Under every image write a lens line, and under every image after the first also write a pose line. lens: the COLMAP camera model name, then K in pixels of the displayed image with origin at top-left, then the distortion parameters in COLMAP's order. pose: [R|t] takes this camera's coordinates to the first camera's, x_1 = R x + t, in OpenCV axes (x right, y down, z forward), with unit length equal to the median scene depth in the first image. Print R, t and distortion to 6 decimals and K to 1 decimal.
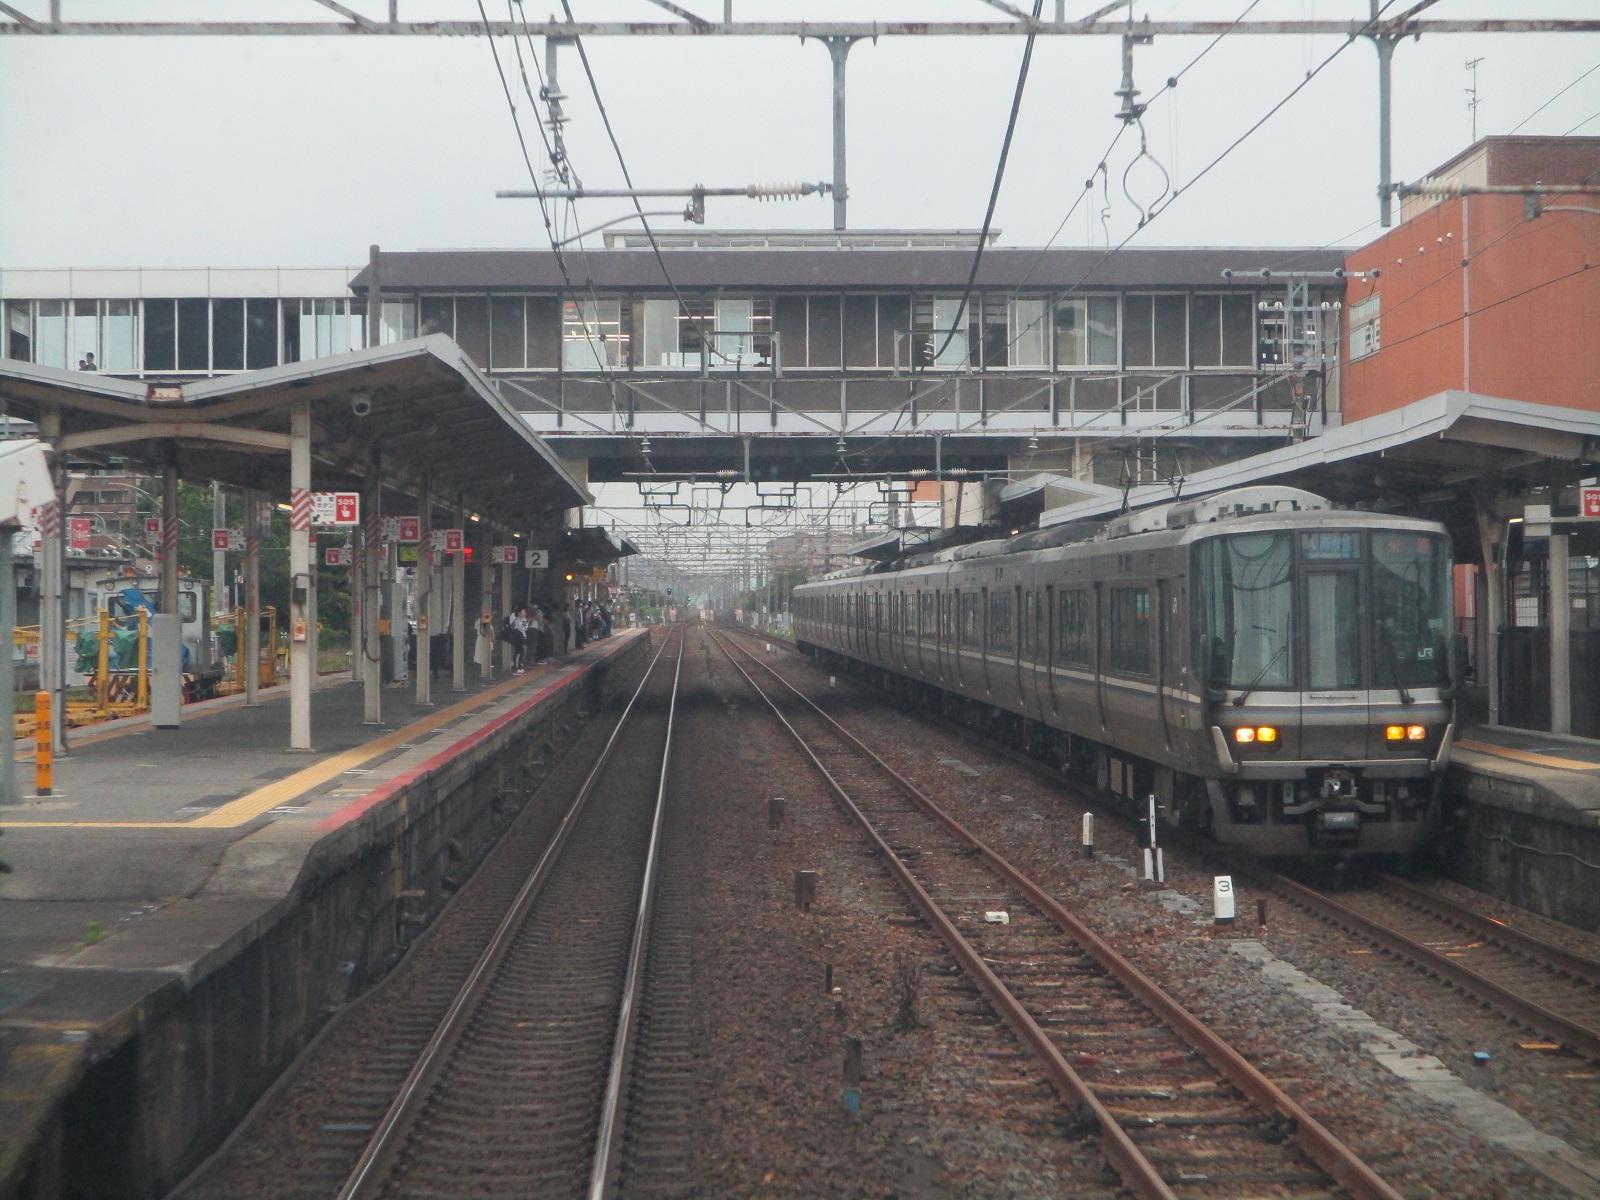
lens RADIAL K [[6167.4, 0, 800.0], [0, 6167.4, 600.0], [0, 0, 1]] dist [4.816098, 0.346273]
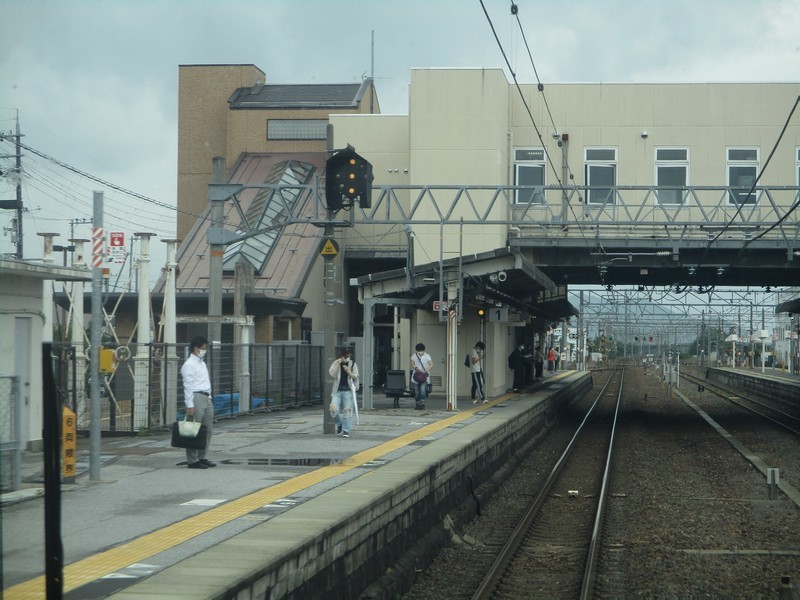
lens RADIAL K [[2405.2, 0, 400.0], [0, 2405.2, 300.0], [0, 0, 1]] dist [-0.082773, -0.227366]
pose [[0.992970, 0.029333, -0.114672, 0.000159], [-0.031272, 0.999396, -0.015144, -0.000754], [0.114159, 0.018624, 0.993288, 0.075702]]
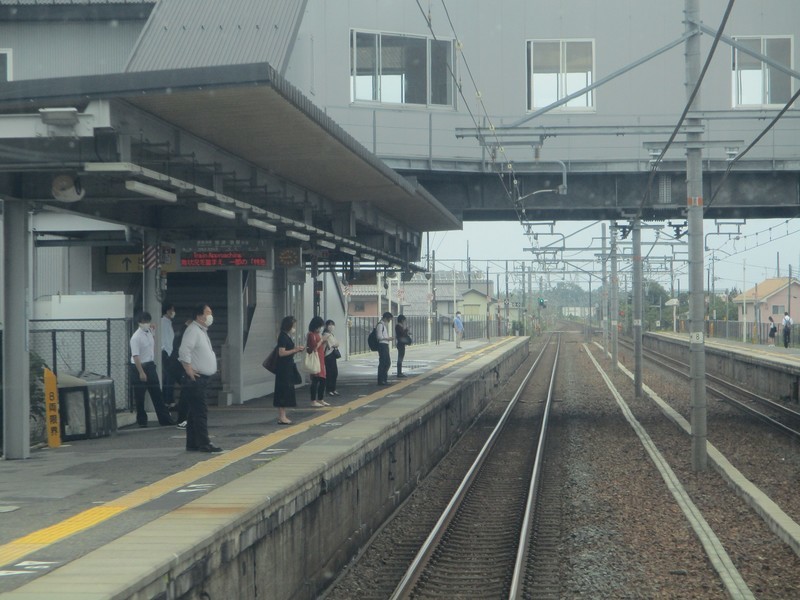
lens RADIAL K [[2882.3, 0, 400.0], [0, 2882.3, 300.0], [0, 0, 1]] dist [0.083980, 1.582841]
pose [[0.997243, 0.011688, -0.073276, -0.005579], [-0.012099, 0.999913, -0.005175, 0.000946], [0.073209, 0.006048, 0.997298, 0.308840]]
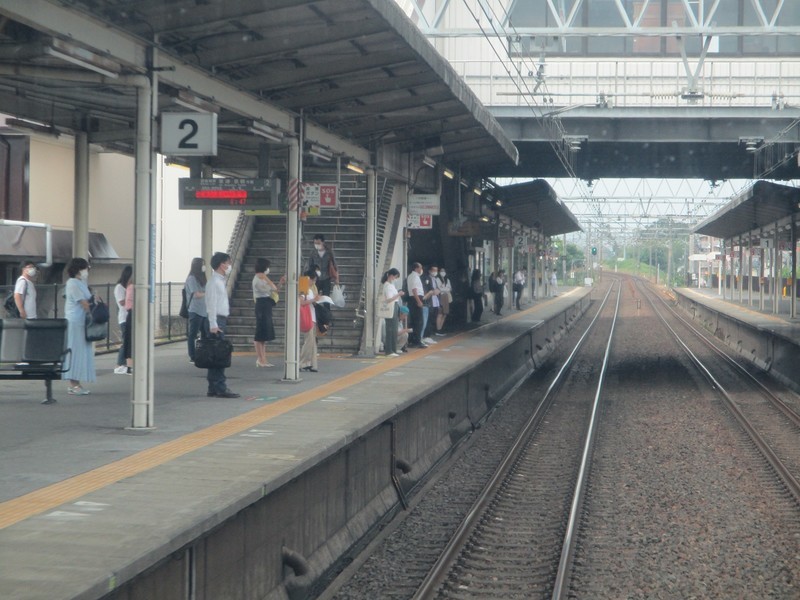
lens RADIAL K [[2733.0, 0, 400.0], [0, 2733.0, 300.0], [0, 0, 1]] dist [-2.175907, -0.326404]
pose [[0.994432, 0.034125, -0.099698, -0.005692], [-0.032897, 0.999362, 0.013941, 0.000844], [0.100111, -0.010584, 0.994920, 0.319801]]
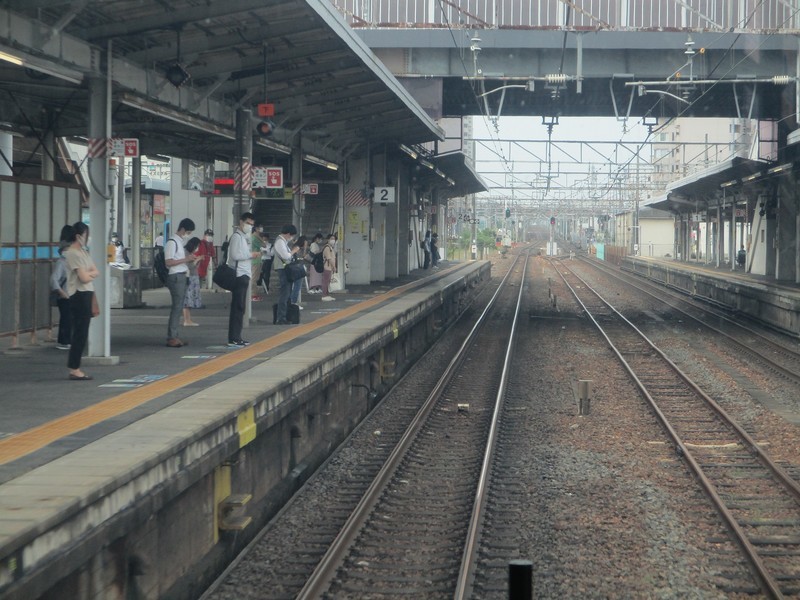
lens RADIAL K [[1722.3, 0, 400.0], [0, 1722.3, 300.0], [0, 0, 1]] dist [-1.194575, -0.080227]
pose [[0.994944, 0.038060, -0.092938, -0.011211], [-0.034338, 0.998555, 0.041327, 0.000681], [0.094377, -0.037927, 0.994814, 0.633650]]
